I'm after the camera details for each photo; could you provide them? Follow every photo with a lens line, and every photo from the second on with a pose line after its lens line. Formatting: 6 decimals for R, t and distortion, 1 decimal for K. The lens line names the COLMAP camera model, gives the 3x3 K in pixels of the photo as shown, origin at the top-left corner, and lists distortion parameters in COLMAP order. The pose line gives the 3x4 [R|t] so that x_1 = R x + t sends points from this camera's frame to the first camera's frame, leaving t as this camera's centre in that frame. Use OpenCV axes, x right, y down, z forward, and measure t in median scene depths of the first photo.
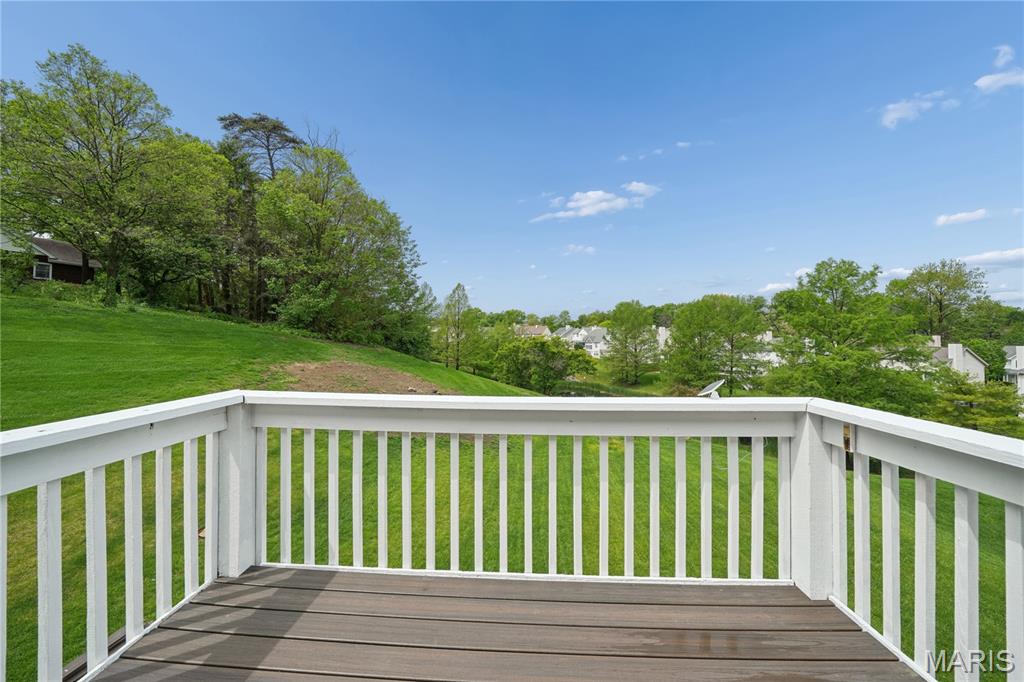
lens RADIAL K [[363.3, 0, 512.1], [0, 363.3, 335.2], [0, 0, 1]] dist [-0.018082, -0.000282]
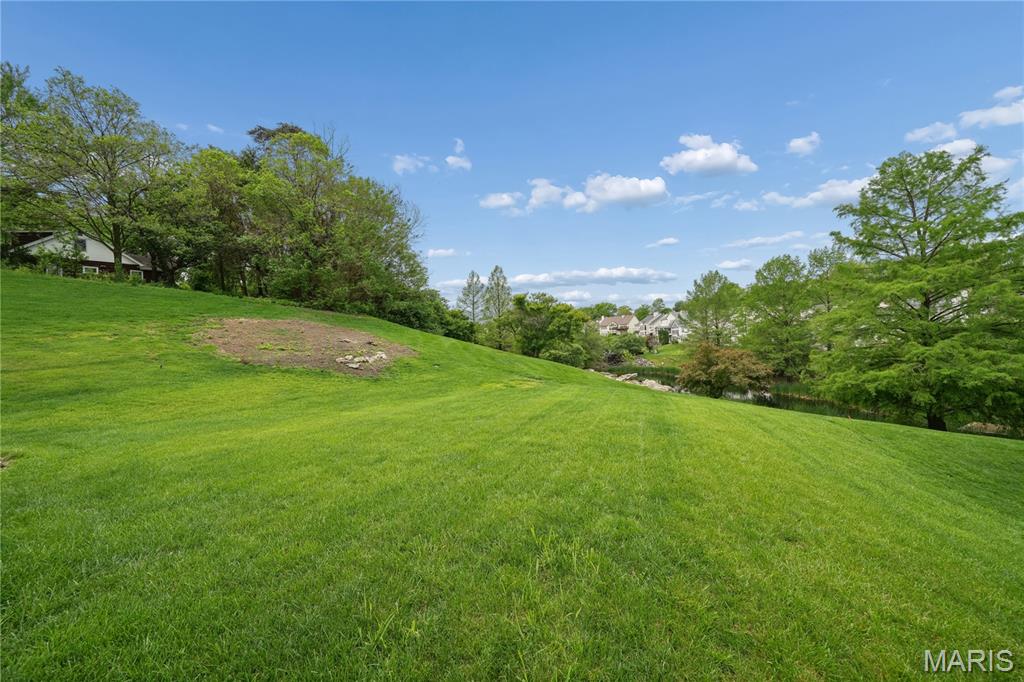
lens RADIAL K [[363.3, 0, 514.8], [0, 363.3, 344.1], [0, 0, 1]] dist [-0.018082, -0.000282]
pose [[0.962800, -0.051944, -0.265175, 0.216559], [0.058342, 0.998163, 0.016304, 0.082311], [0.263841, -0.031168, 0.964062, 0.069835]]
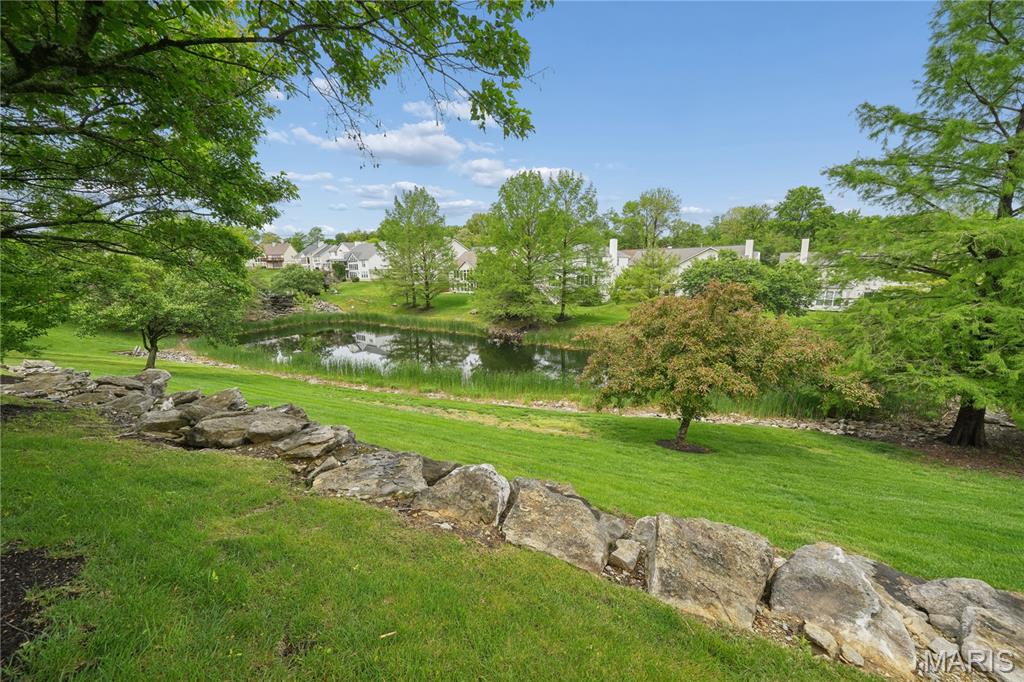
lens RADIAL K [[363.3, 0, 505.1], [0, 363.3, 339.3], [0, 0, 1]] dist [-0.018082, -0.000282]
pose [[0.821745, -0.130739, 0.554656, 0.119809], [0.015606, 0.978124, 0.207434, 0.098118], [-0.569642, -0.161802, 0.805809, 0.676392]]
